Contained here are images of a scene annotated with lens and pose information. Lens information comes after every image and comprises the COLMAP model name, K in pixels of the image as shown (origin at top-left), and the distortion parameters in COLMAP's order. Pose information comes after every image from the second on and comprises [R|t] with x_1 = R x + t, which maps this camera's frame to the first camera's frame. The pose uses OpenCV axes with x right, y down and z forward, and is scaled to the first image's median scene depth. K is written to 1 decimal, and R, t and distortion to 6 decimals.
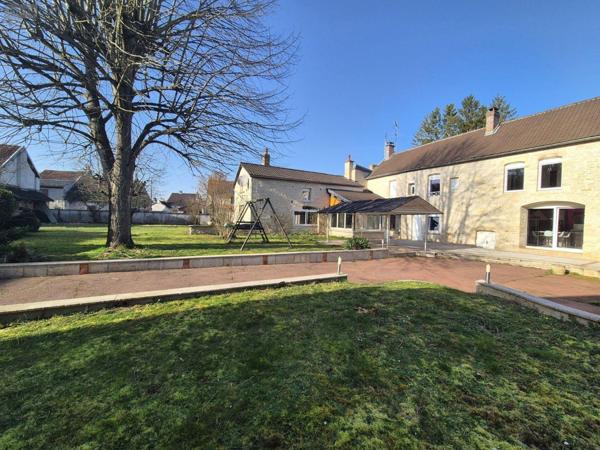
lens RADIAL K [[244.6, 0, 300.0], [0, 244.6, 225.0], [0, 0, 1]] dist [-0.001498, -0.000705]
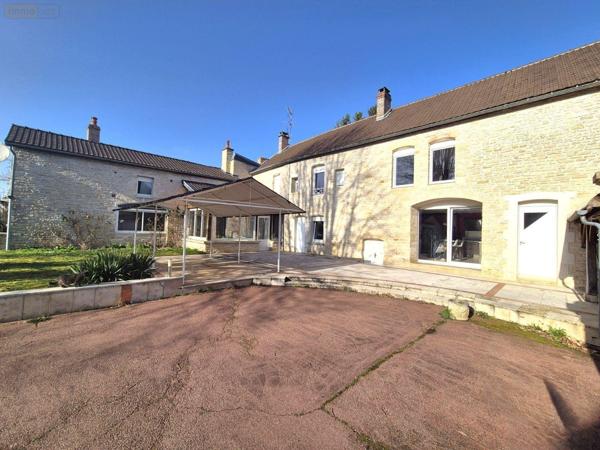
lens RADIAL K [[244.6, 0, 300.0], [0, 244.6, 225.0], [0, 0, 1]] dist [-0.001498, -0.000705]
pose [[0.964194, 0.010139, 0.265006, 0.325062], [0.000246, 0.999234, -0.039126, 0.007494], [-0.265199, 0.037791, 0.963453, 0.319883]]
